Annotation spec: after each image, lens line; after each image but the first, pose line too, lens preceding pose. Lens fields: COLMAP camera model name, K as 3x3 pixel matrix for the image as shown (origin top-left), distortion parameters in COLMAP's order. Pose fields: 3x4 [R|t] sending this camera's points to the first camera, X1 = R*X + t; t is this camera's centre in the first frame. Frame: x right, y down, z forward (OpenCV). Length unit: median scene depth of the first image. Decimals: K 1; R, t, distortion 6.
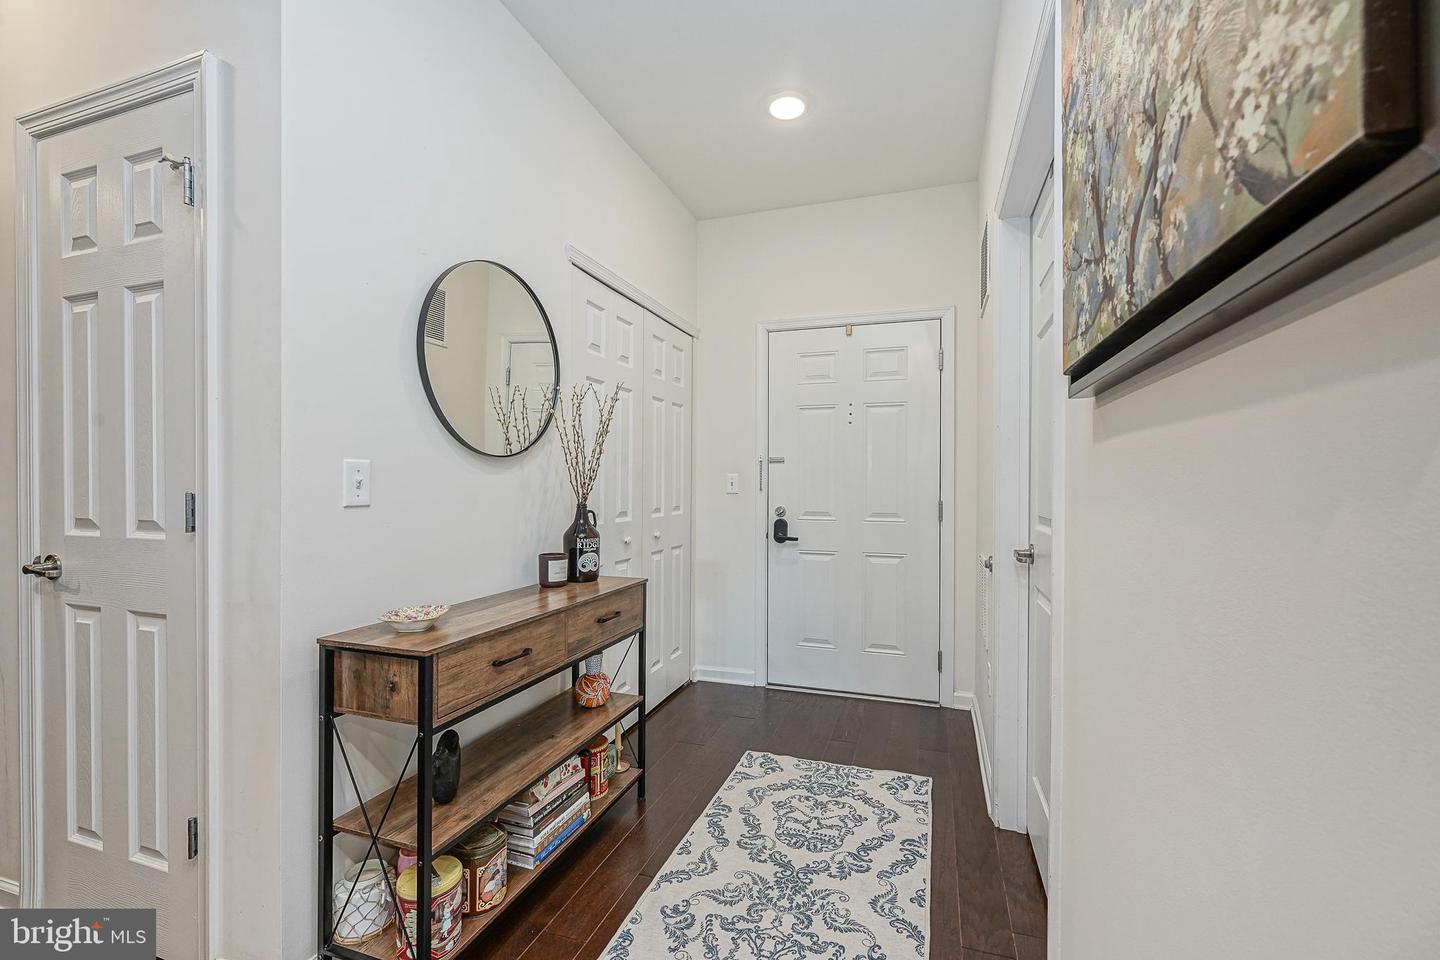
lens RADIAL K [[596.2, 0, 721.4], [0, 596.2, 486.6], [0, 0, 1]] dist [-0.000886, -0.000134]
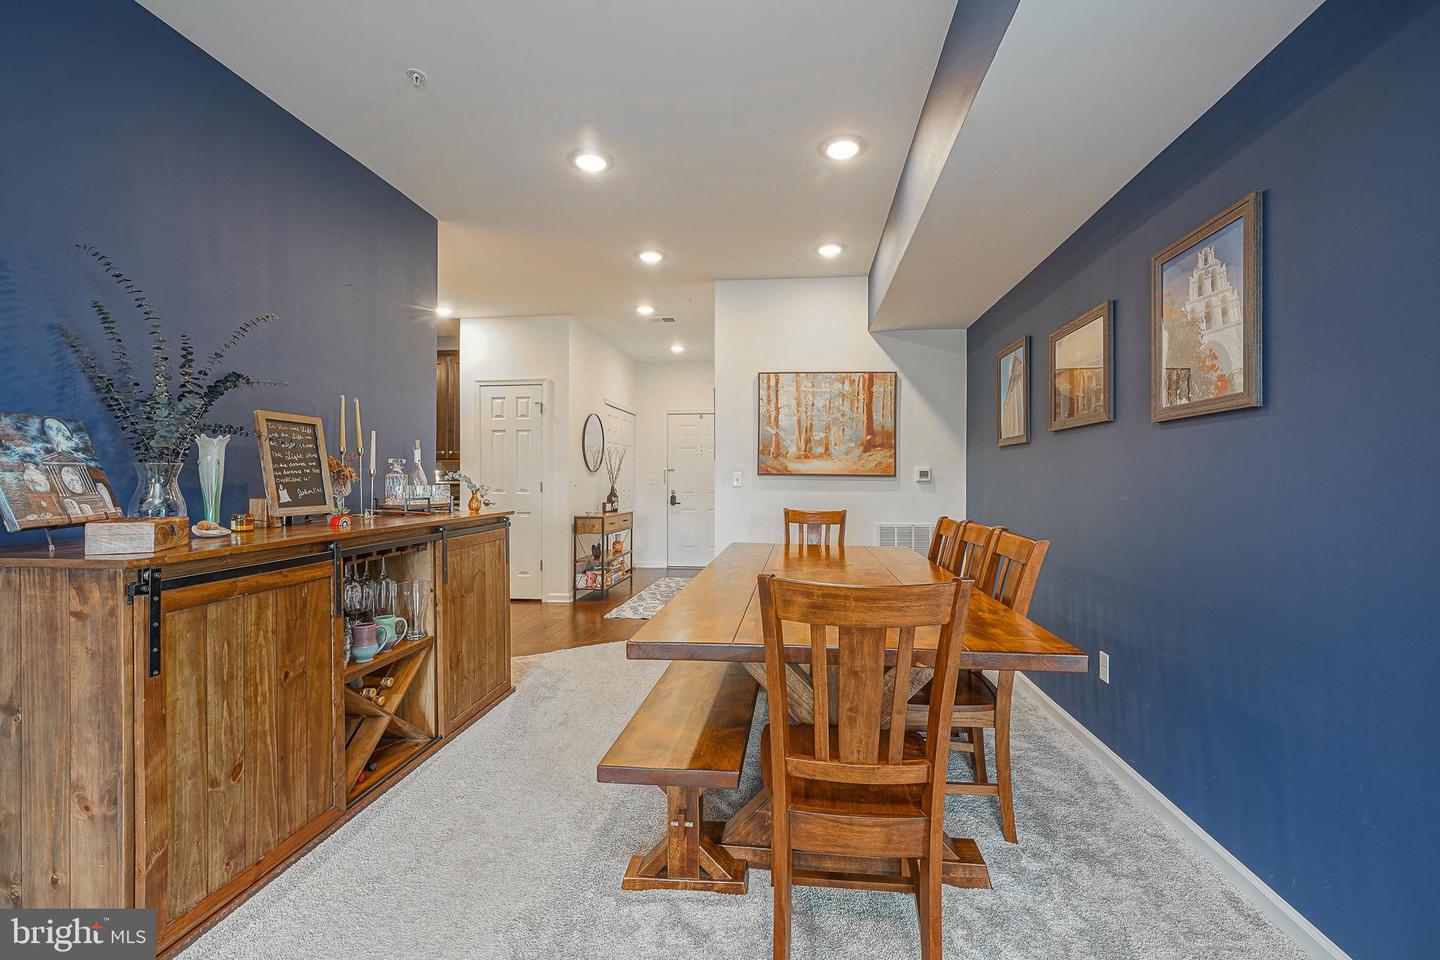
lens RADIAL K [[596.2, 0, 721.4], [0, 596.2, 486.6], [0, 0, 1]] dist [-0.000886, -0.000134]
pose [[0.976976, -0.002079, 0.213340, -0.348056], [0.001378, 0.999993, 0.003433, 0.019002], [-0.213346, -0.003060, 0.976972, -2.165970]]
